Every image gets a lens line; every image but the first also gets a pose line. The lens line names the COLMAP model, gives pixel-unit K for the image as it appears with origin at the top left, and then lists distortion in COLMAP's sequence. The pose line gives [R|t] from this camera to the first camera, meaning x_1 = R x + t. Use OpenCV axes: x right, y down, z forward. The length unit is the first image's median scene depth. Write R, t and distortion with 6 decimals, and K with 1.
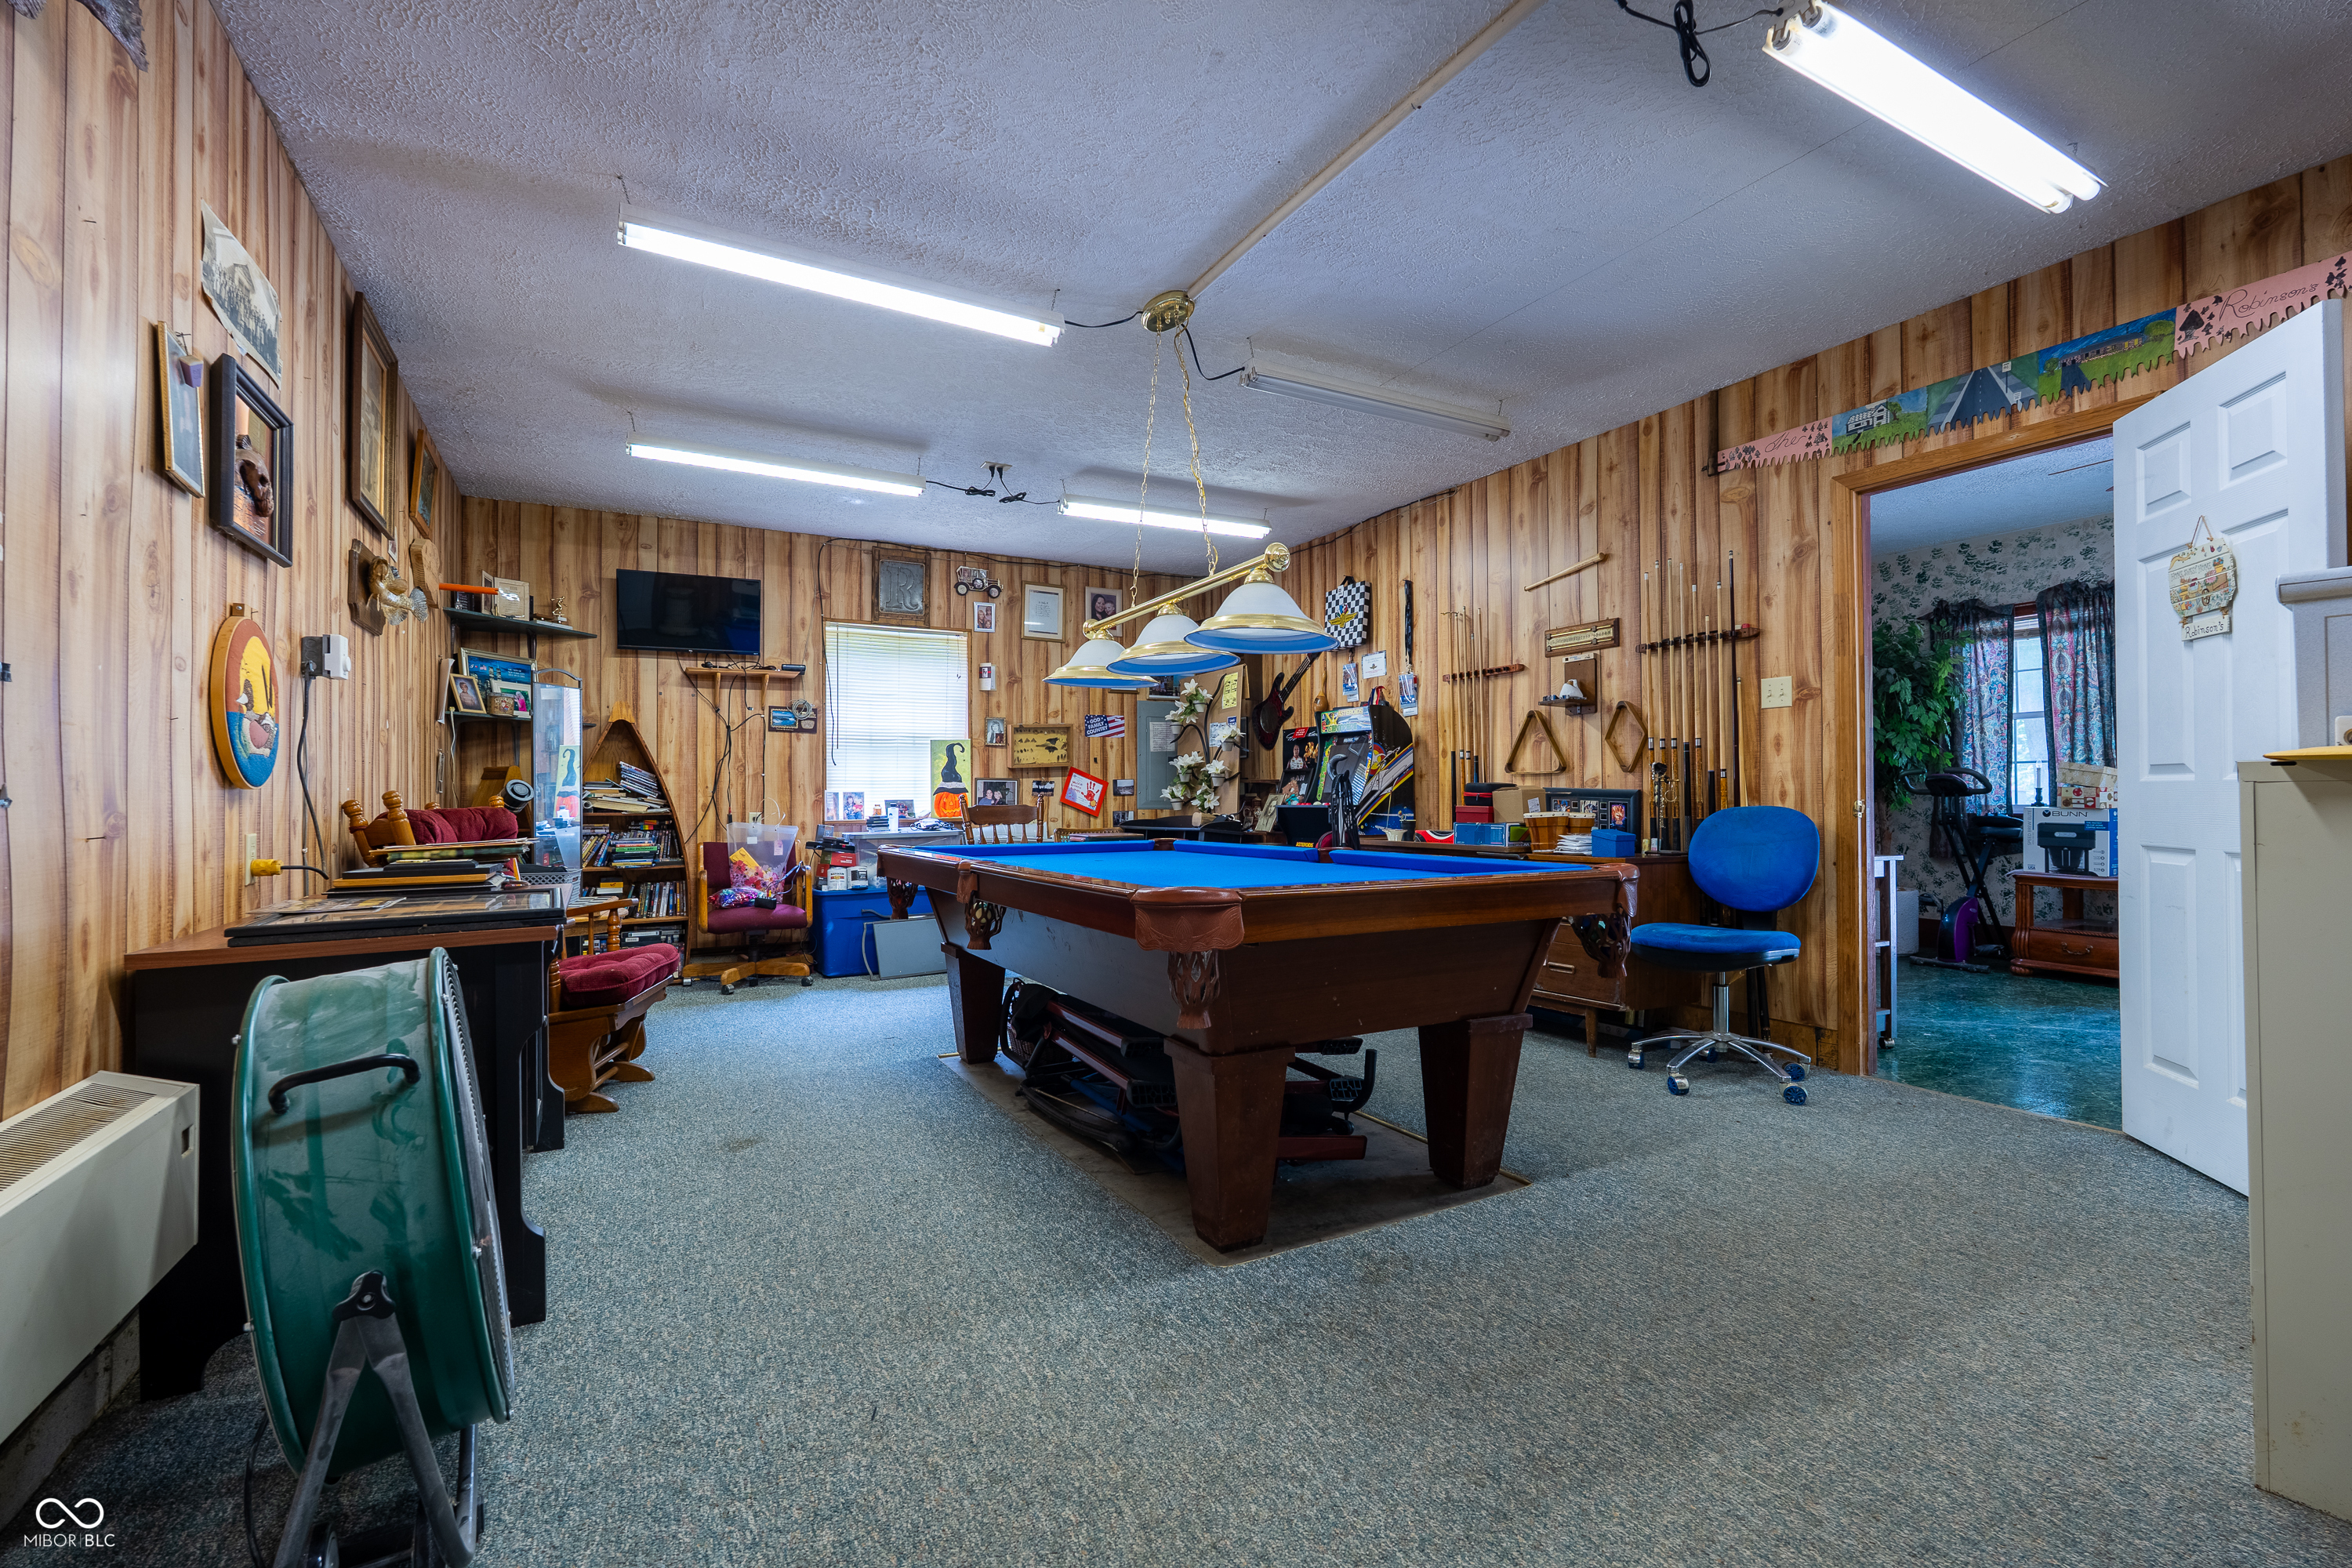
lens RADIAL K [[1025.8, 0, 1172.7], [0, 1025.8, 796.2], [0, 0, 1]] dist [-0.004196, 0.000893]
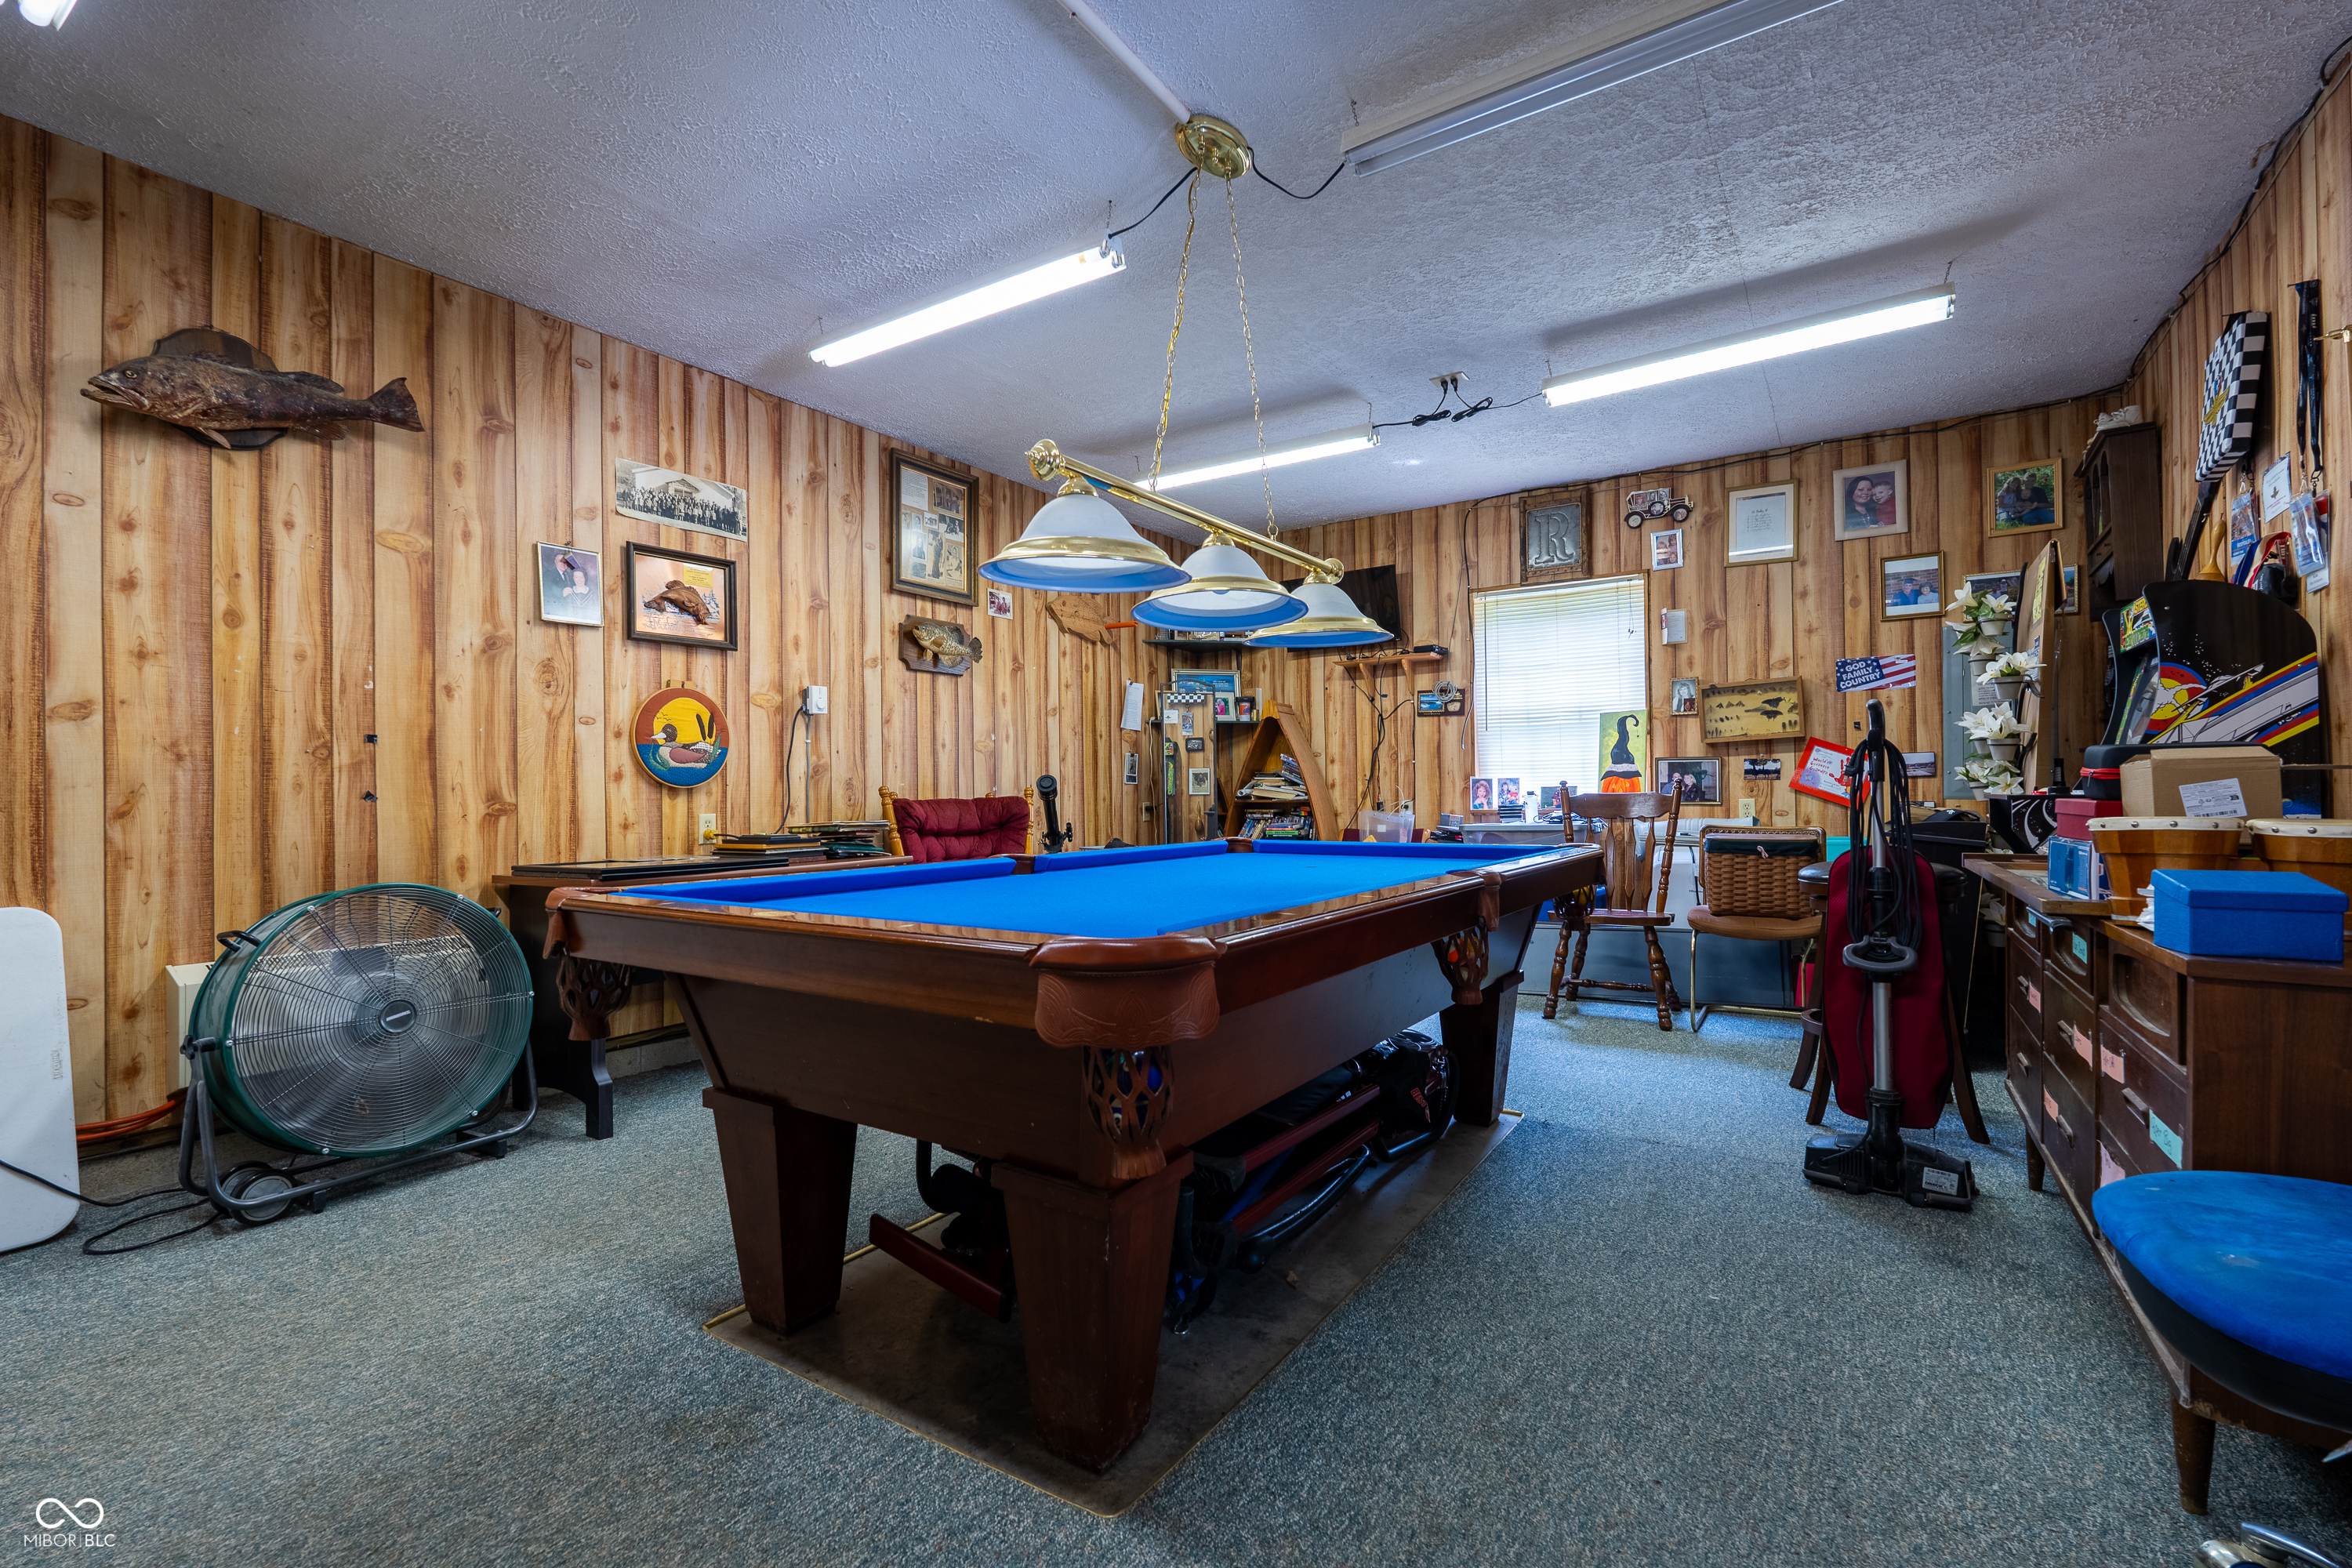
lens RADIAL K [[1025.8, 0, 1169.2], [0, 1025.8, 794.9], [0, 0, 1]] dist [-0.004196, 0.000893]
pose [[0.466157, 0.003404, -0.884695, 0.354982], [0.010571, 0.999900, 0.009417, -0.000925], [0.884639, -0.013742, 0.466075, 0.333064]]
